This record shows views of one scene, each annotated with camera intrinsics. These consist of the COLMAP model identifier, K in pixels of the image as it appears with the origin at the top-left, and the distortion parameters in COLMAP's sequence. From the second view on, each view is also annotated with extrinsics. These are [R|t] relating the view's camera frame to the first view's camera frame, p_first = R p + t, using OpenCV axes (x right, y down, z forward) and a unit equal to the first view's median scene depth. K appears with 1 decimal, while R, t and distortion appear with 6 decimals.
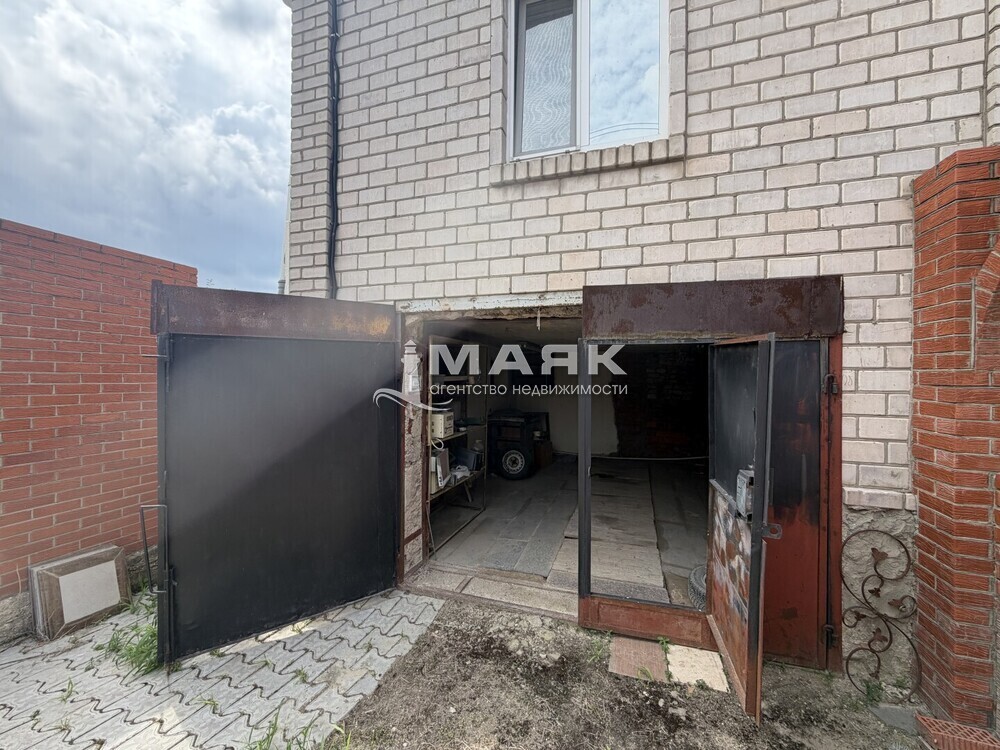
lens RADIAL K [[397.5, 0, 499.9], [0, 397.5, 374.7], [0, 0, 1]] dist [-0.000440, 0.000194]
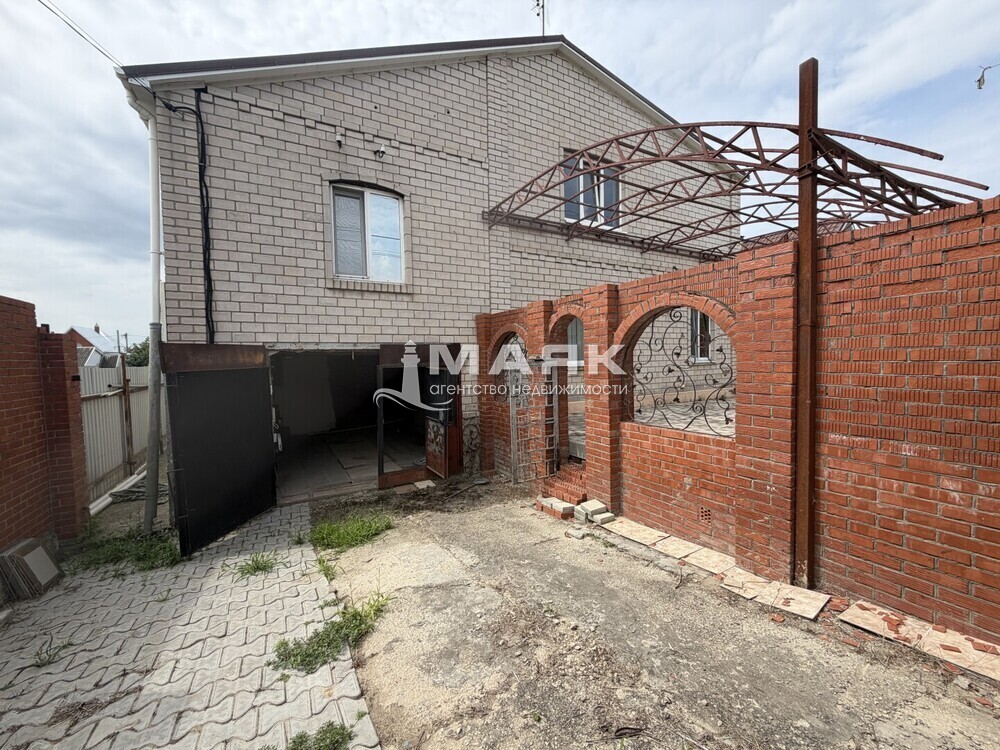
lens RADIAL K [[397.5, 0, 500.7], [0, 397.5, 374.2], [0, 0, 1]] dist [-0.000440, 0.000194]
pose [[0.666311, -0.048434, 0.744100, -0.973287], [0.022842, 0.998746, 0.044556, -0.115888], [-0.745324, -0.012691, 0.666581, -1.016484]]
